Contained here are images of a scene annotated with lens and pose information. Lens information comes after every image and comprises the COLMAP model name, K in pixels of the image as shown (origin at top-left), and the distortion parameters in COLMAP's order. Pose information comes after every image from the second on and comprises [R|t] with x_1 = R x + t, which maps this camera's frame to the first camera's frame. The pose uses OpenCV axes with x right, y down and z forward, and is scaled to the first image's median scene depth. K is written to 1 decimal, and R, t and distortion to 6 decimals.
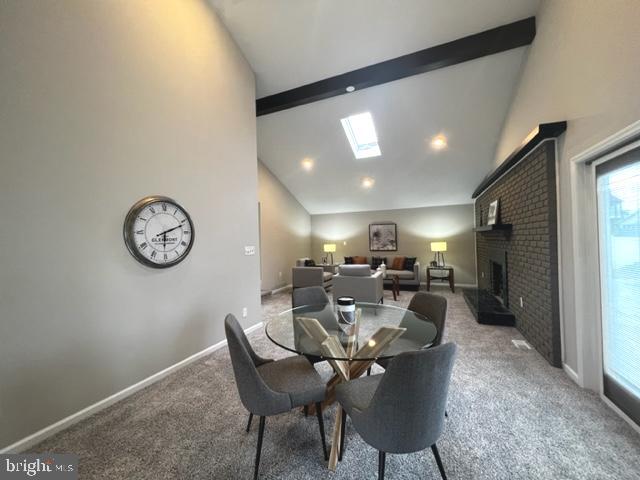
lens RADIAL K [[254.5, 0, 317.8], [0, 254.5, 238.6], [0, 0, 1]] dist [-0.002736, 0.000234]
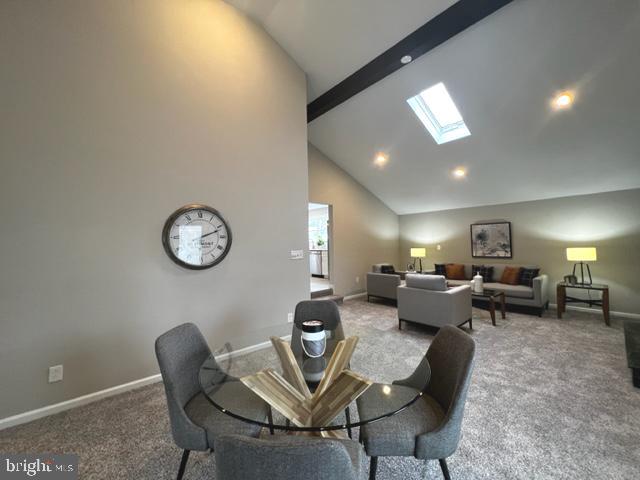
lens RADIAL K [[254.5, 0, 317.8], [0, 254.5, 238.6], [0, 0, 1]] dist [-0.002736, 0.000234]
pose [[0.904306, -0.003121, -0.426873, 0.131871], [-0.000696, 0.999961, -0.008784, -0.003733], [0.426884, 0.008240, 0.904269, 0.088648]]
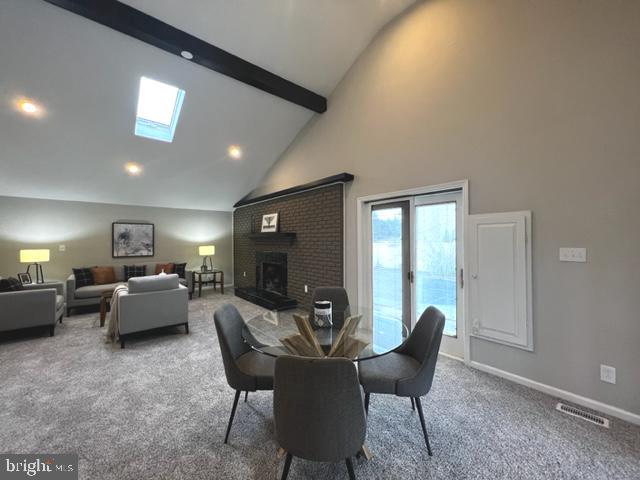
lens RADIAL K [[254.5, 0, 317.8], [0, 254.5, 238.6], [0, 0, 1]] dist [-0.002736, 0.000234]
pose [[0.446078, 0.026161, 0.894611, -0.234460], [-0.012792, 0.999657, -0.022854, 0.001598], [-0.894902, -0.001249, 0.446260, 0.164724]]
